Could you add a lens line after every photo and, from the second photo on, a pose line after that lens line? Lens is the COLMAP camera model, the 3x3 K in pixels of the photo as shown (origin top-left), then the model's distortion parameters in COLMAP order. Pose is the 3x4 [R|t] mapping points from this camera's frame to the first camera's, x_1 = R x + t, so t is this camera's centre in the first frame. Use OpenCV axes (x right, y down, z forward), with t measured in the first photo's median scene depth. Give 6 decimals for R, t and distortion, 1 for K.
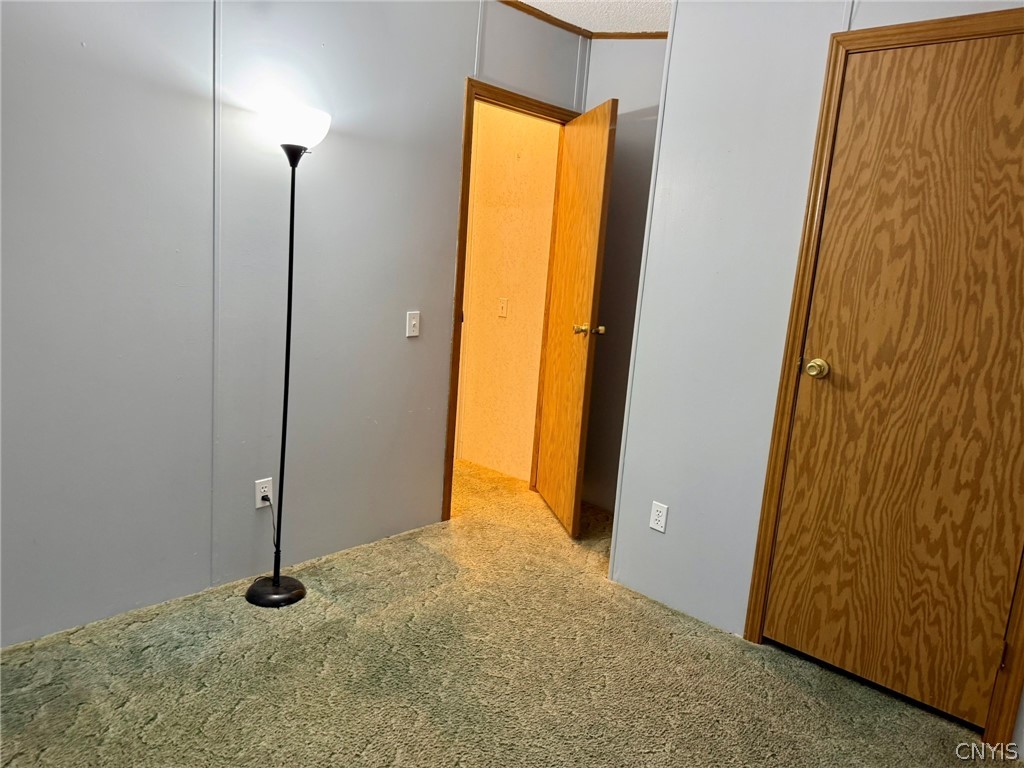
lens RADIAL K [[724.2, 0, 490.7], [0, 724.2, 388.1], [0, 0, 1]] dist [0.038642, -0.054140]
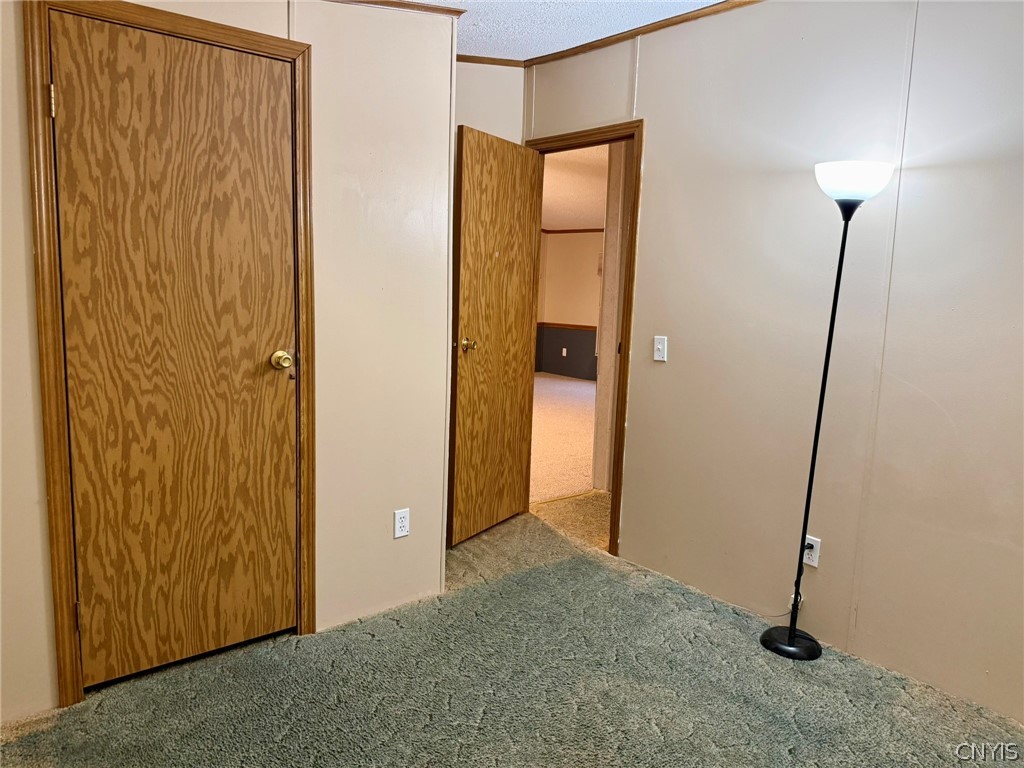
lens RADIAL K [[724.2, 0, 507.3], [0, 724.2, 384.6], [0, 0, 1]] dist [0.038642, -0.054140]
pose [[-0.989772, 0.019957, 0.141253, -0.036418], [-0.062131, -0.951630, -0.300900, 0.487780], [0.128416, -0.306598, 0.943137, 0.093155]]
